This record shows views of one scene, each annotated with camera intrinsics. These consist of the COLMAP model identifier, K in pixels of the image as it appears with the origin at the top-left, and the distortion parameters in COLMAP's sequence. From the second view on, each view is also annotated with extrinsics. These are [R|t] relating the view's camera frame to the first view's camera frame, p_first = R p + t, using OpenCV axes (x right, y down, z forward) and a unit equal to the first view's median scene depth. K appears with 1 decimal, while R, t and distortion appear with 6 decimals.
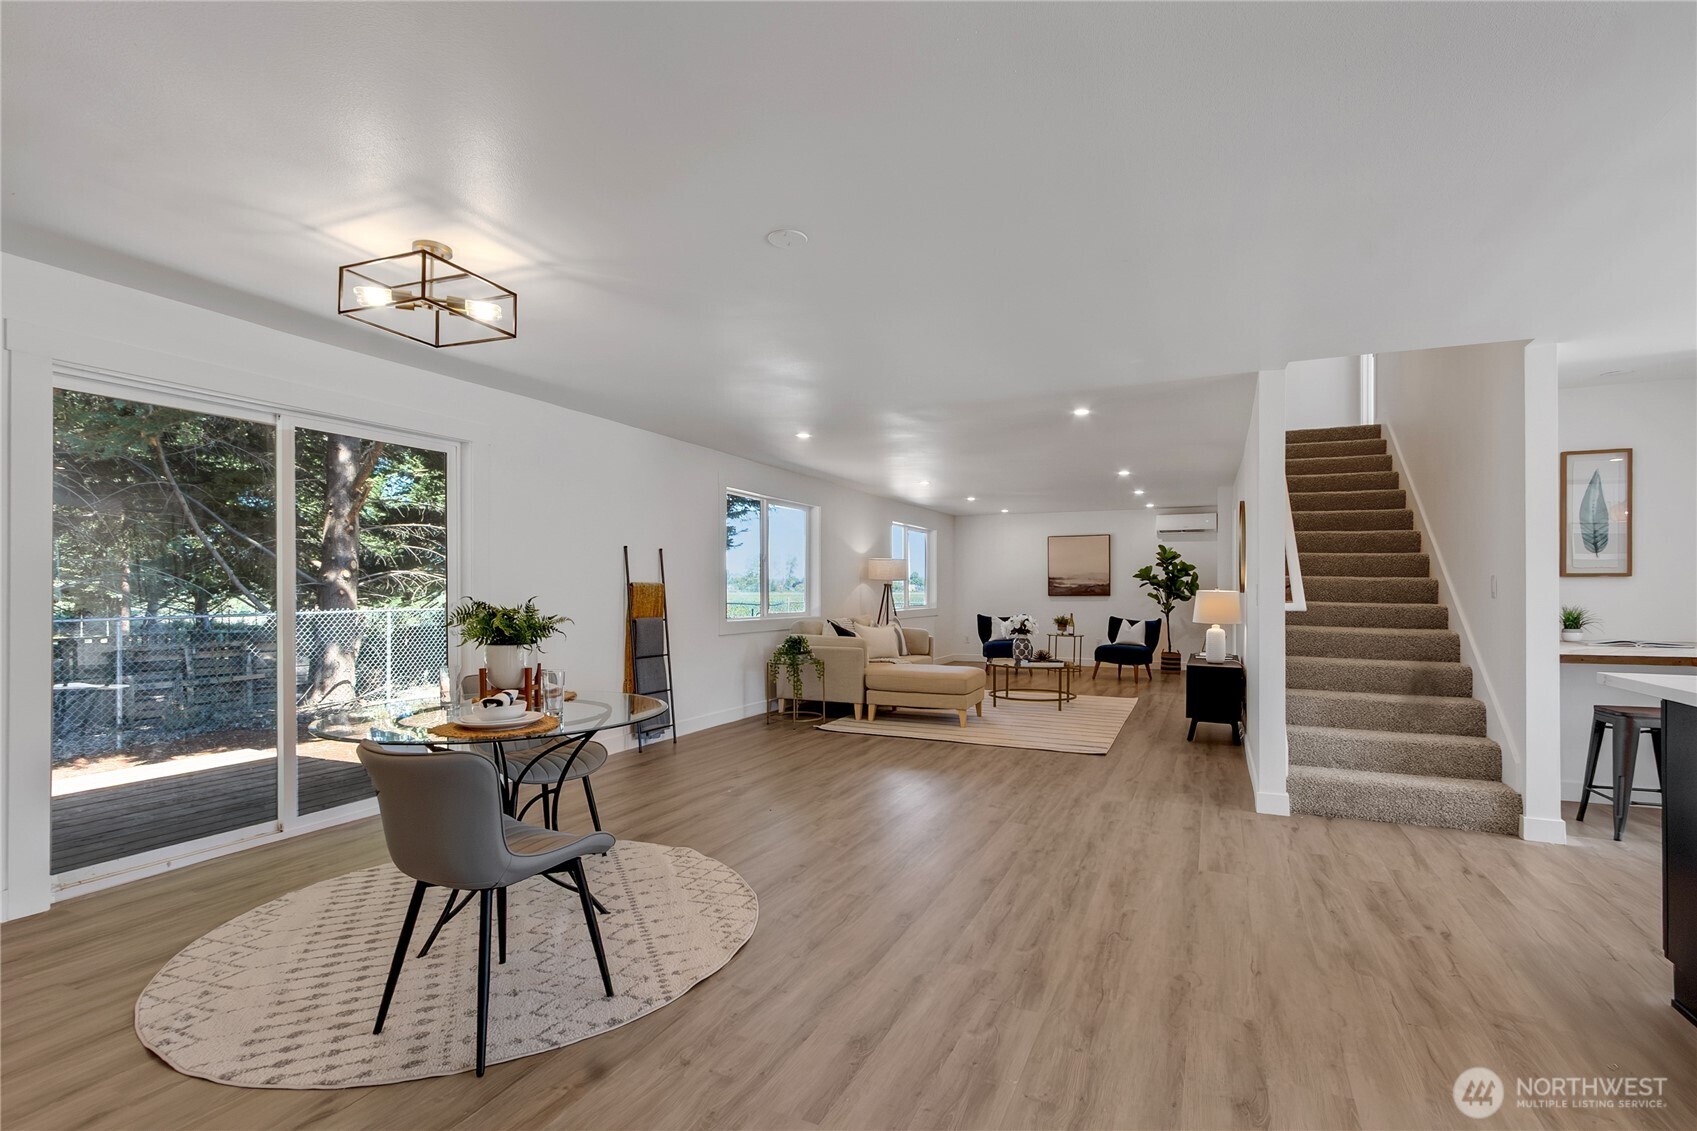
lens RADIAL K [[798.5, 0, 874.5], [0, 798.5, 586.6], [0, 0, 1]] dist [0.001296, -0.001016]
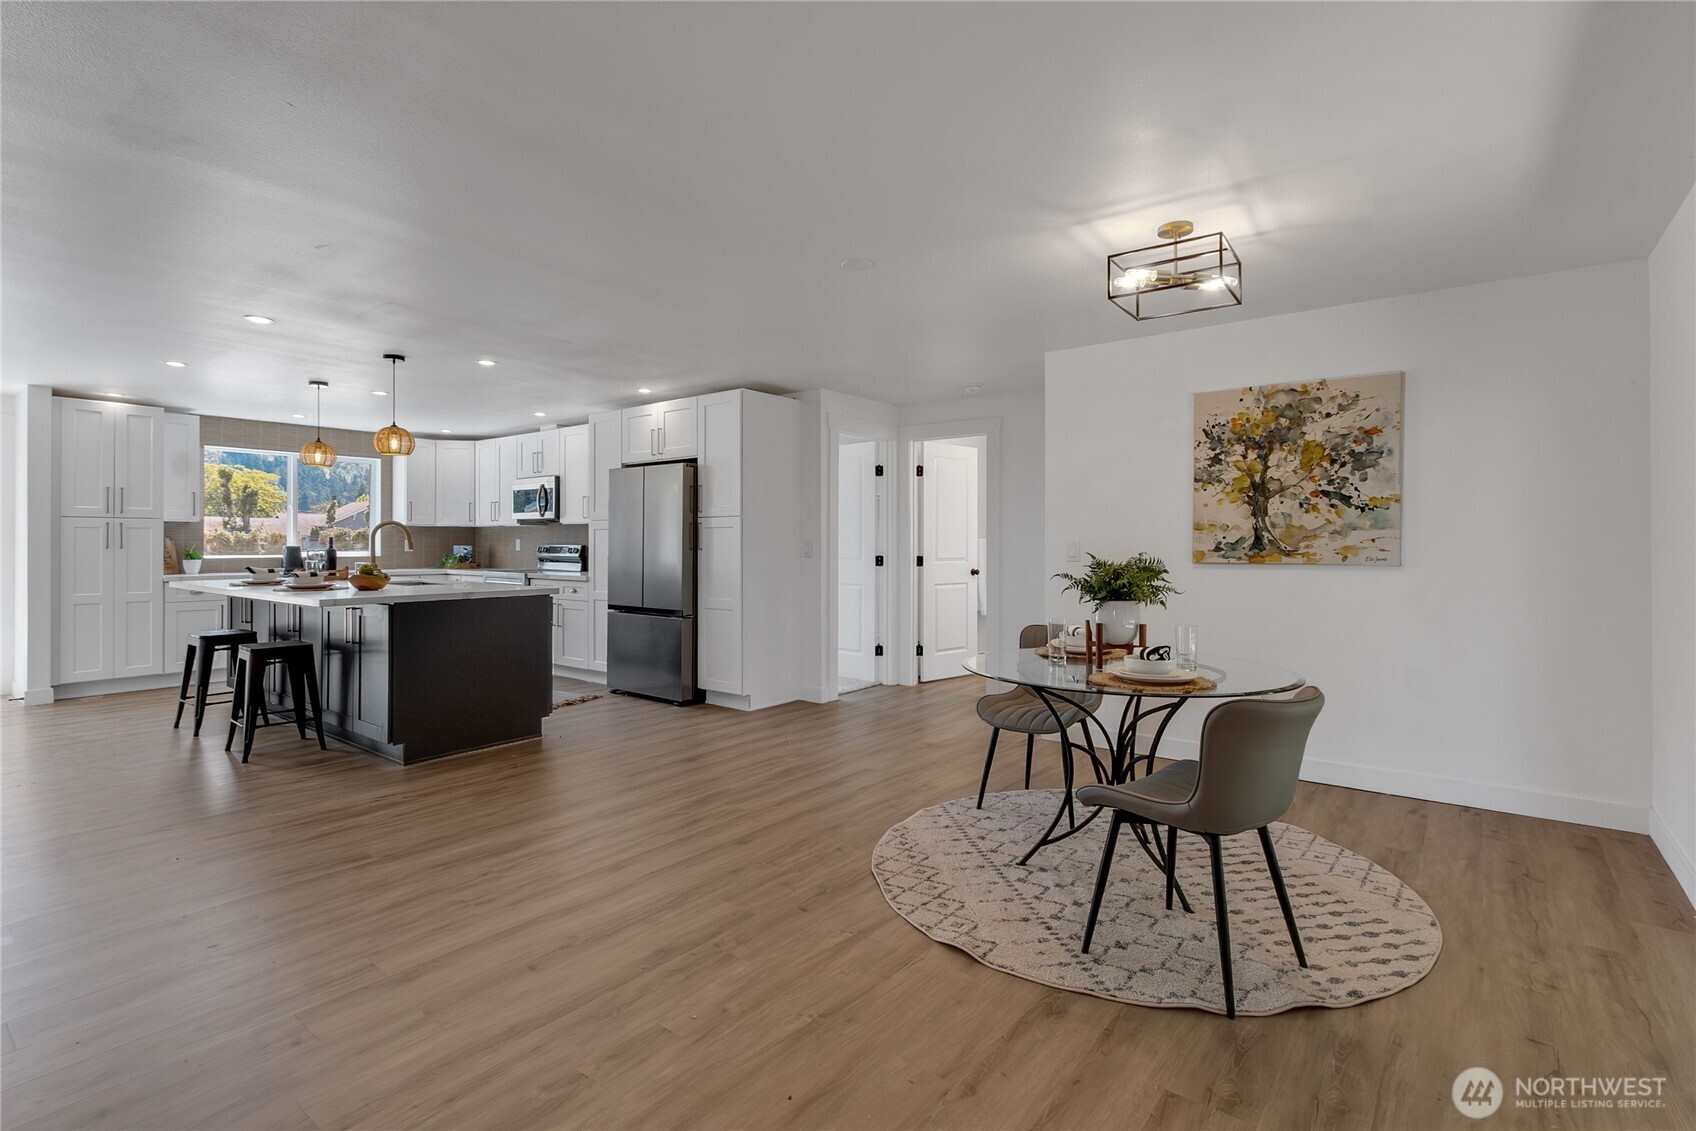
lens RADIAL K [[793.1, 0, 837.0], [0, 793.1, 541.1], [0, 0, 1]] dist [-0.001825, -0.000952]
pose [[-0.962632, -0.001975, 0.270804, -0.276450], [-0.004461, 0.999953, -0.008564, 0.005591], [-0.270775, -0.009452, -0.962596, 1.467526]]
